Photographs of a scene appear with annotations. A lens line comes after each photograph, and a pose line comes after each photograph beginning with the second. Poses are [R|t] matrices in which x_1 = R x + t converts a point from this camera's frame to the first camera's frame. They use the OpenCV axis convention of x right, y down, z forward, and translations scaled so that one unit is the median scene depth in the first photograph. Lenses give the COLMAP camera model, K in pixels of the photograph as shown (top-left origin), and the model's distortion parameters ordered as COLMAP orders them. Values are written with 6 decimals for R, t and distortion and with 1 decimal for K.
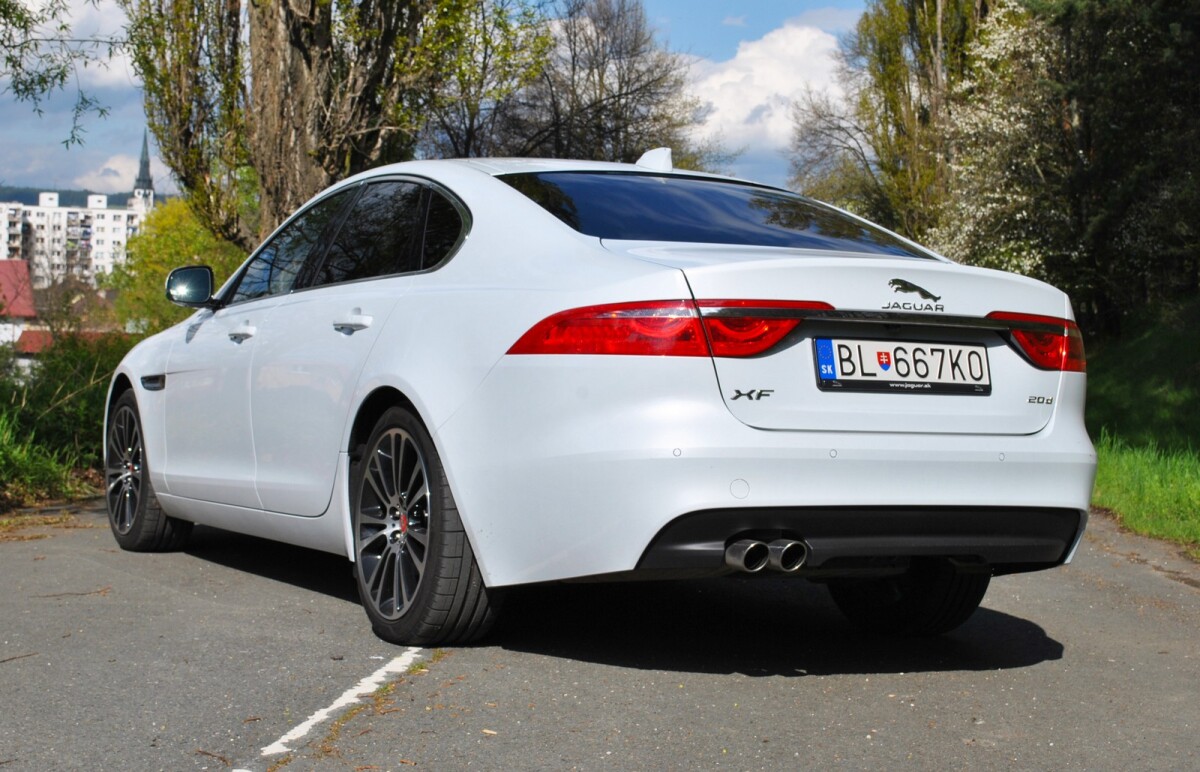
lens RADIAL K [[1974.9, 0, 559.9], [0, 1974.9, 344.1], [0, 0, 1]] dist [-0.004705, 0.000000]
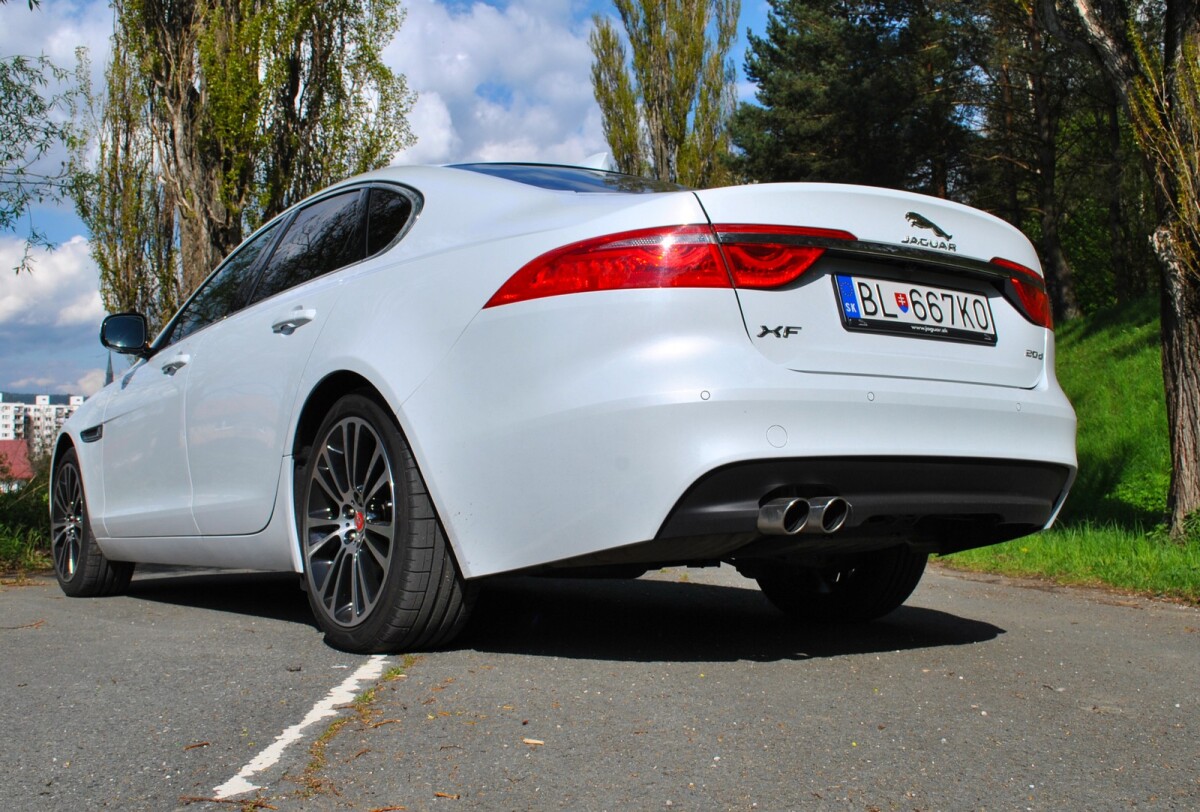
lens RADIAL K [[1286.0, 0, 605.7], [0, 1286.0, 403.1], [0, 0, 1]] dist [-0.067772, 0.000000]
pose [[0.986119, -0.027748, 0.163706, -0.066968], [0.037834, 0.997552, -0.058814, 0.081141], [-0.161674, 0.064191, 0.984754, 0.421321]]
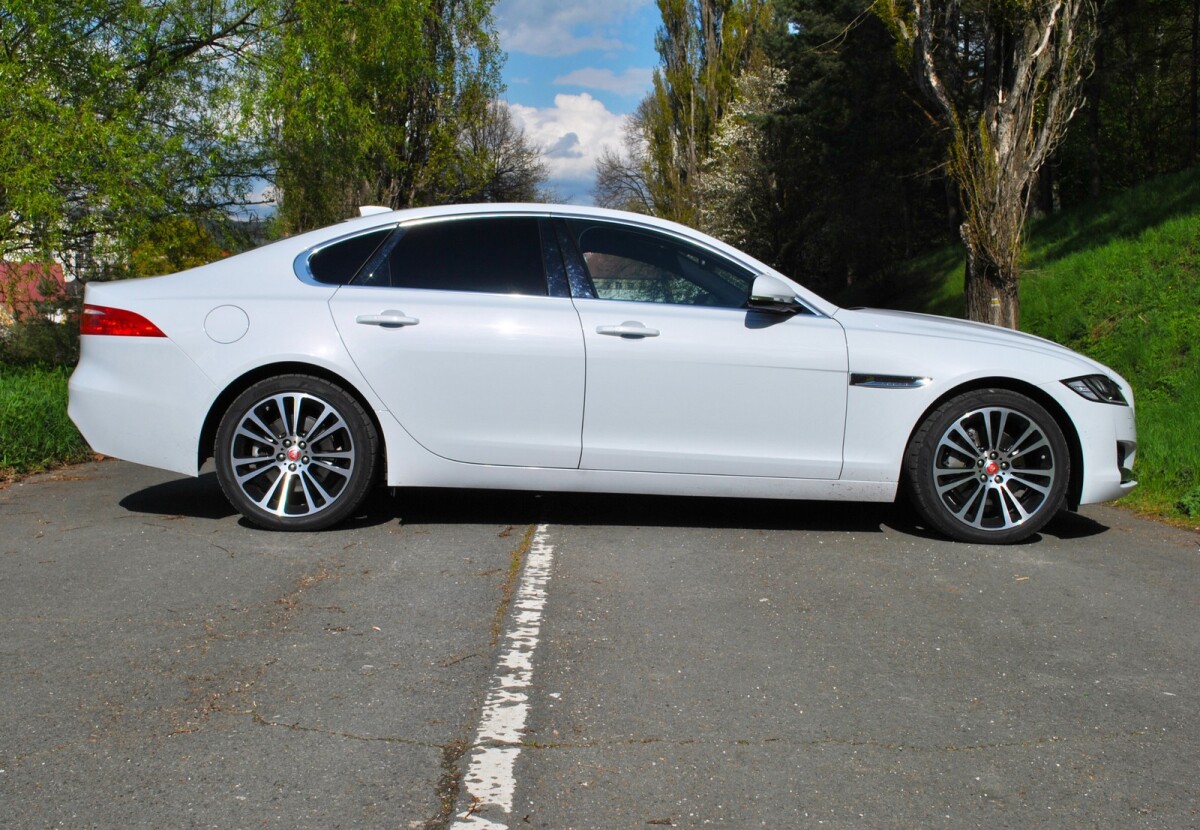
lens RADIAL K [[1383.6, 0, 564.7], [0, 1383.6, 419.5], [0, 0, 1]] dist [-0.046341, 0.000000]
pose [[0.994839, -0.017178, 0.100004, -0.329805], [0.009611, 0.997087, 0.075661, -0.046446], [-0.101012, -0.074310, 0.992106, -1.451673]]
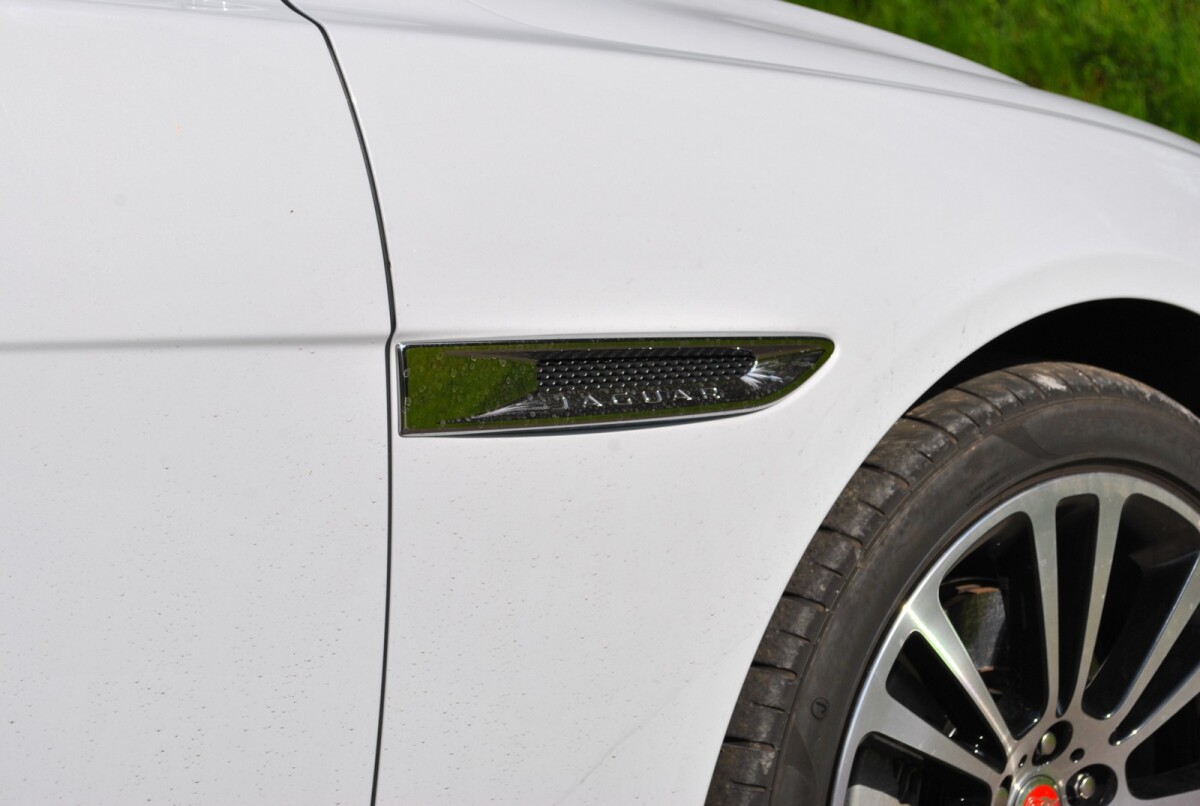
lens RADIAL K [[2774.6, 0, 600.3], [0, 2774.6, 403.3], [0, 0, 1]] dist [0.034498, 0.000000]
pose [[0.687405, -0.112368, 0.717529, -0.191926], [0.000172, 0.987984, 0.154557, -0.038637], [-0.726274, -0.106120, 0.679164, -0.565283]]
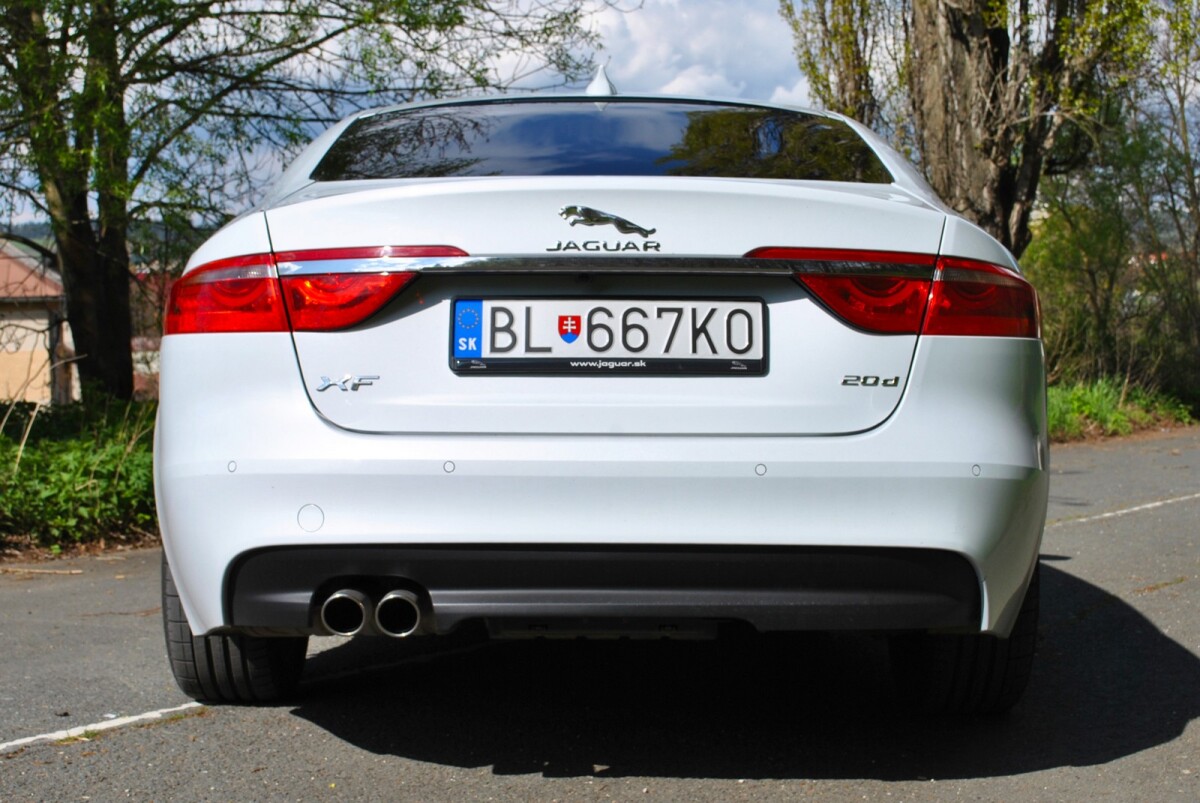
lens RADIAL K [[1821.1, 0, 599.8], [0, 1821.1, 395.7], [0, 0, 1]] dist [-0.040375, 0.000000]
pose [[0.898995, -0.020865, -0.437462, 0.426801], [0.032496, 0.999289, 0.019118, 0.018960], [0.436752, -0.031402, 0.899033, 0.424431]]
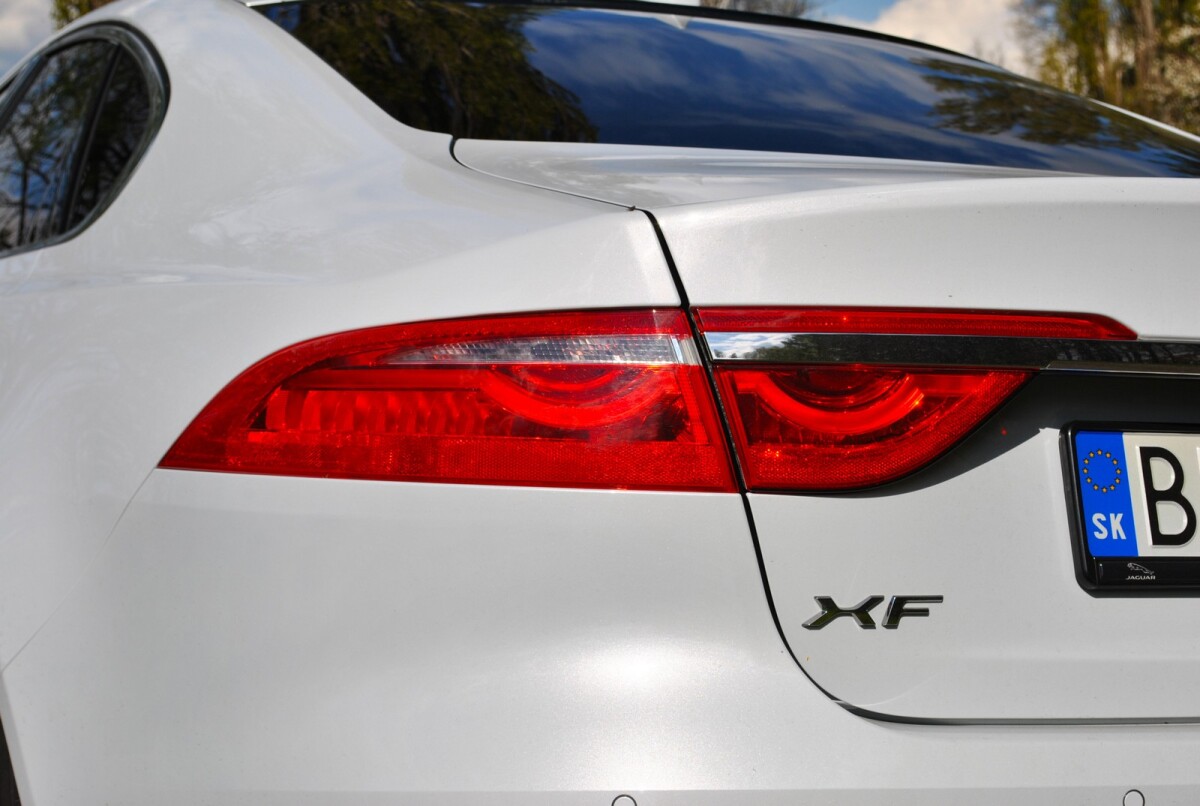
lens RADIAL K [[2388.4, 0, 607.9], [0, 2388.4, 405.4], [0, 0, 1]] dist [0.063257, 0.000000]
pose [[0.999635, 0.000795, -0.026993, 0.060816], [-0.000357, 0.999868, 0.016213, -0.012333], [0.027003, -0.016197, 0.999504, 0.574461]]
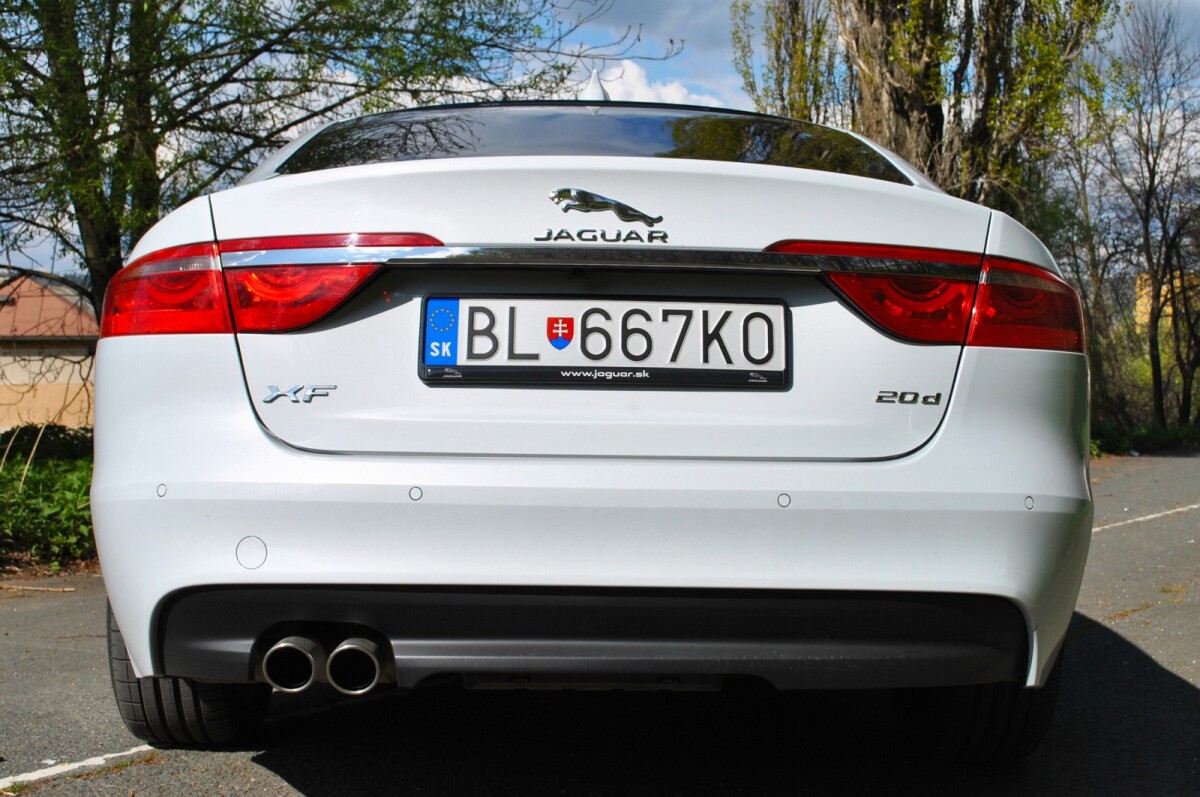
lens RADIAL K [[1557.7, 0, 612.2], [0, 1557.7, 353.0], [0, 0, 1]] dist [-0.038650, 0.000000]
pose [[0.908363, -0.031879, -0.416967, 0.352475], [0.021931, 0.999349, -0.028630, 0.026607], [0.417608, 0.016862, 0.908471, 0.566667]]
